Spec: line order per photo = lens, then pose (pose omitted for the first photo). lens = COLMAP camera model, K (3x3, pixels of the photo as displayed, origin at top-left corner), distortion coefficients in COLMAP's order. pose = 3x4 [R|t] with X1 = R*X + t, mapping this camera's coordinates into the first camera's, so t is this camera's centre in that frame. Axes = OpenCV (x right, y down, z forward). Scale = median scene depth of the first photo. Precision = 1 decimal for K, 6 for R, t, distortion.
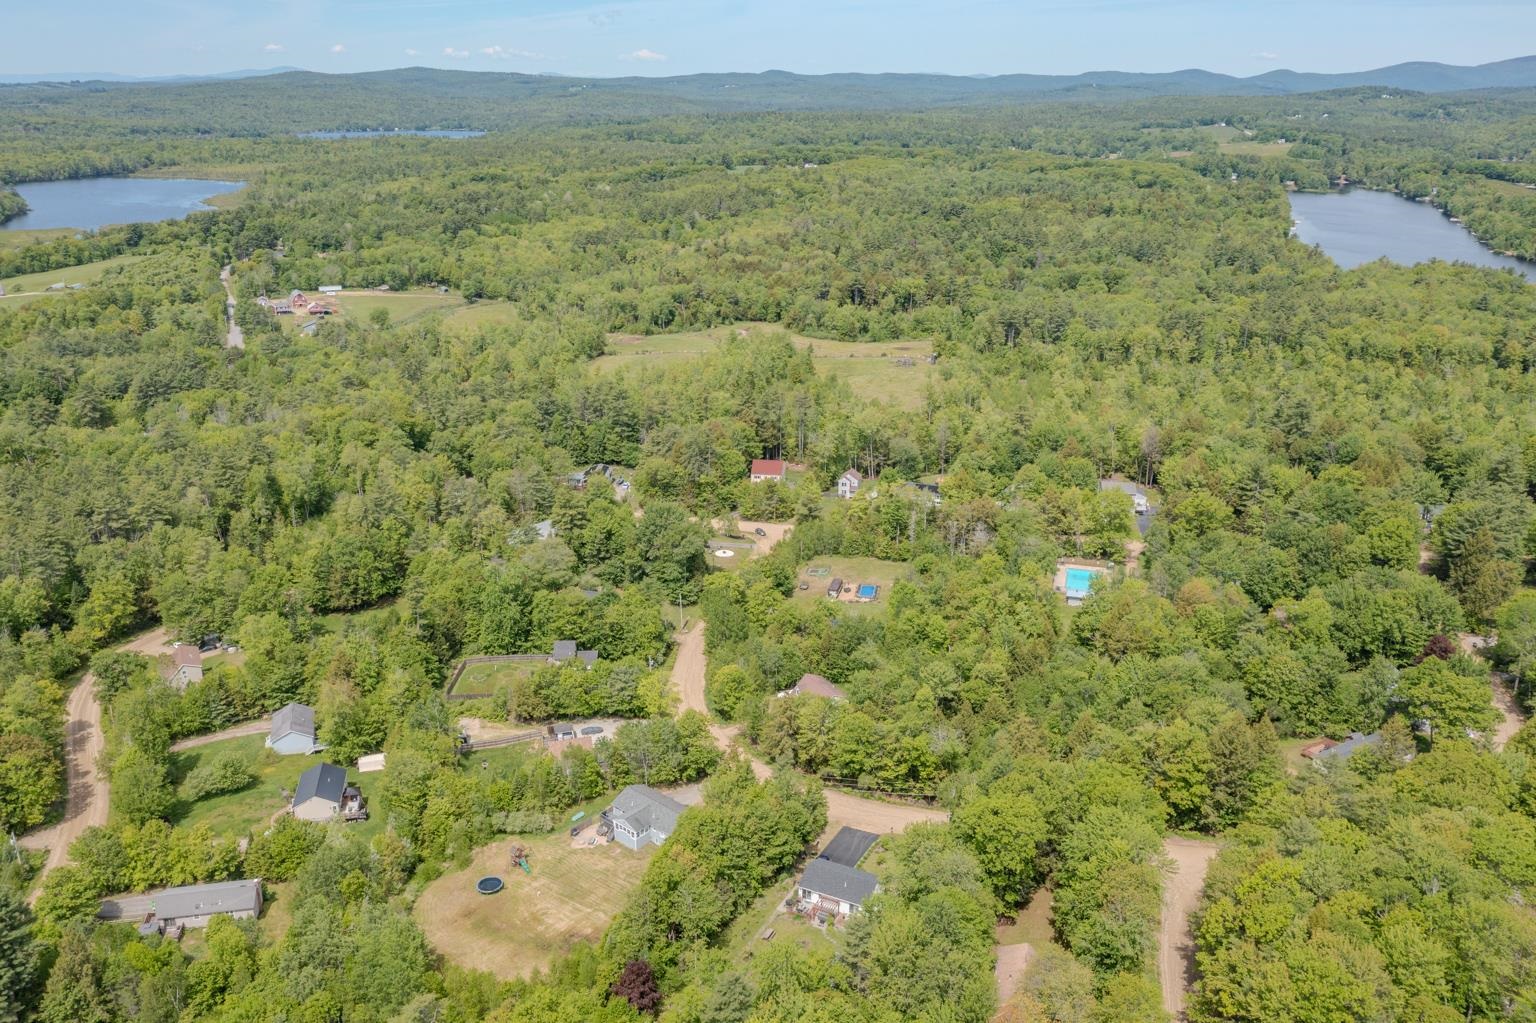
lens RADIAL K [[1231.5, 0, 768.0], [0, 1231.5, 511.5], [0, 0, 1]] dist [-0.005432, -0.001954]
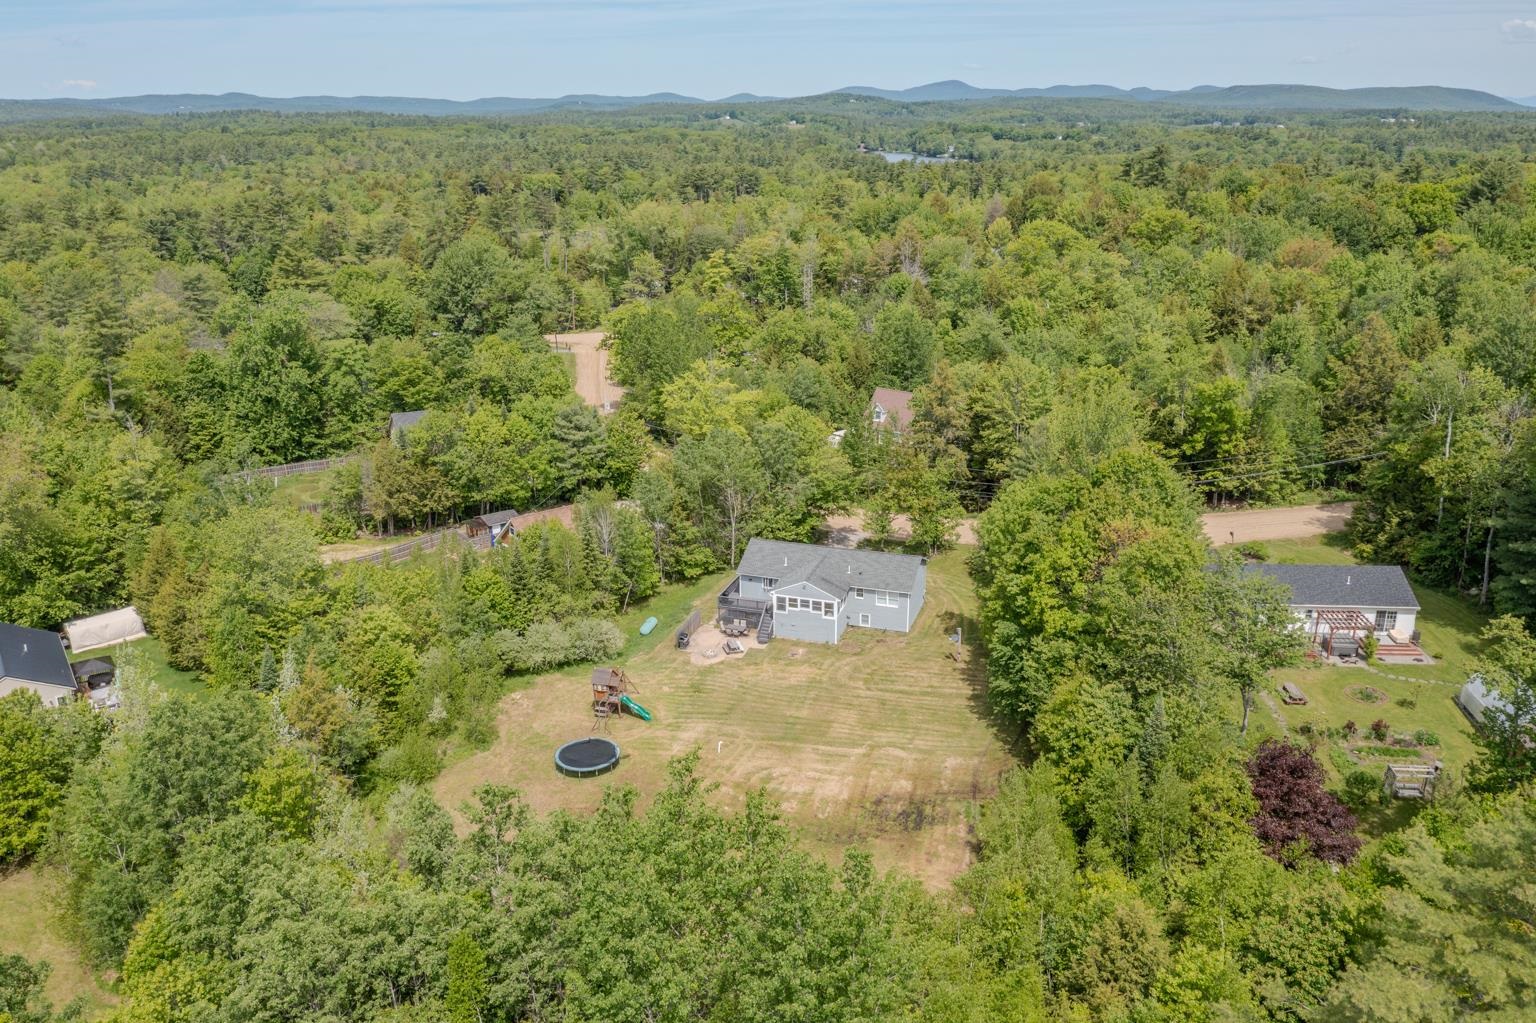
lens RADIAL K [[1218.8, 0, 768.0], [0, 1218.8, 511.5], [0, 0, 1]] dist [-0.006961, -0.001938]
pose [[0.918927, -0.120526, 0.375561, -0.158393], [0.129508, 0.991578, 0.001339, 0.117285], [-0.372560, 0.047408, 0.926797, 0.305402]]
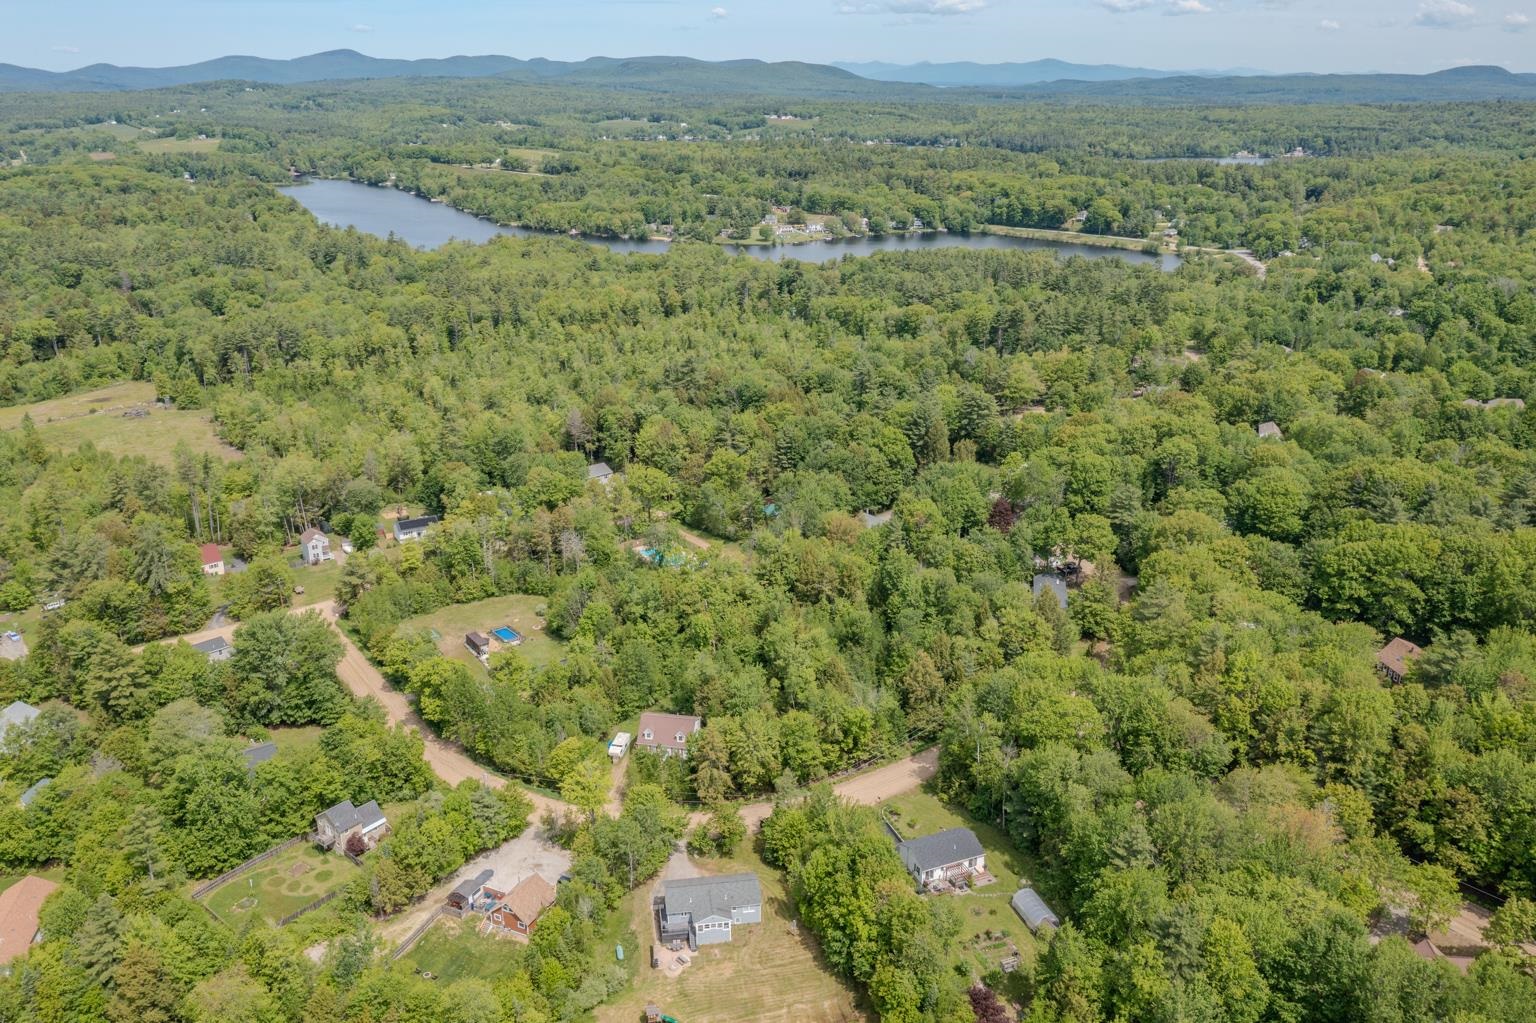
lens RADIAL K [[1231.5, 0, 768.0], [0, 1231.5, 511.5], [0, 0, 1]] dist [-0.005432, -0.001954]
pose [[0.647645, -0.258996, 0.716573, -0.344999], [0.255683, 0.959798, 0.115818, -0.064566], [-0.717762, 0.108206, 0.687829, 0.174272]]
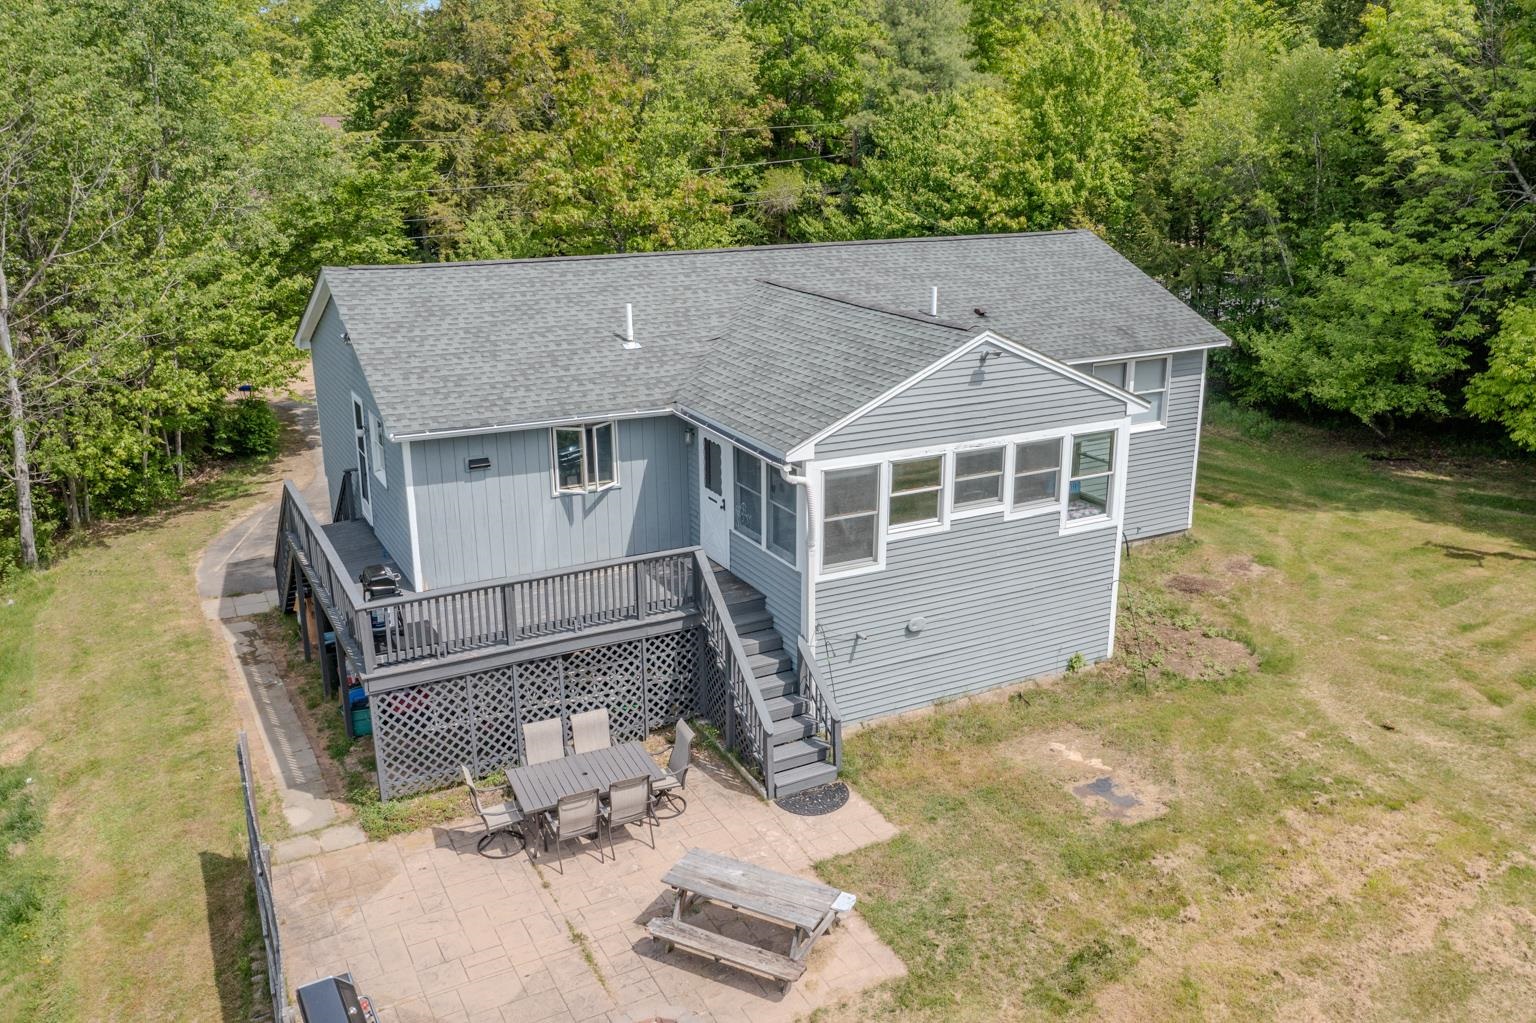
lens RADIAL K [[1253.4, 0, 798.4], [0, 1253.4, 508.7], [0, 0, 1]] dist [-0.006550, -0.003175]
pose [[0.344701, -0.274009, 0.897831, -0.101534], [0.314093, 0.934987, 0.164761, 0.129217], [-0.884606, 0.225209, 0.408355, 0.519332]]
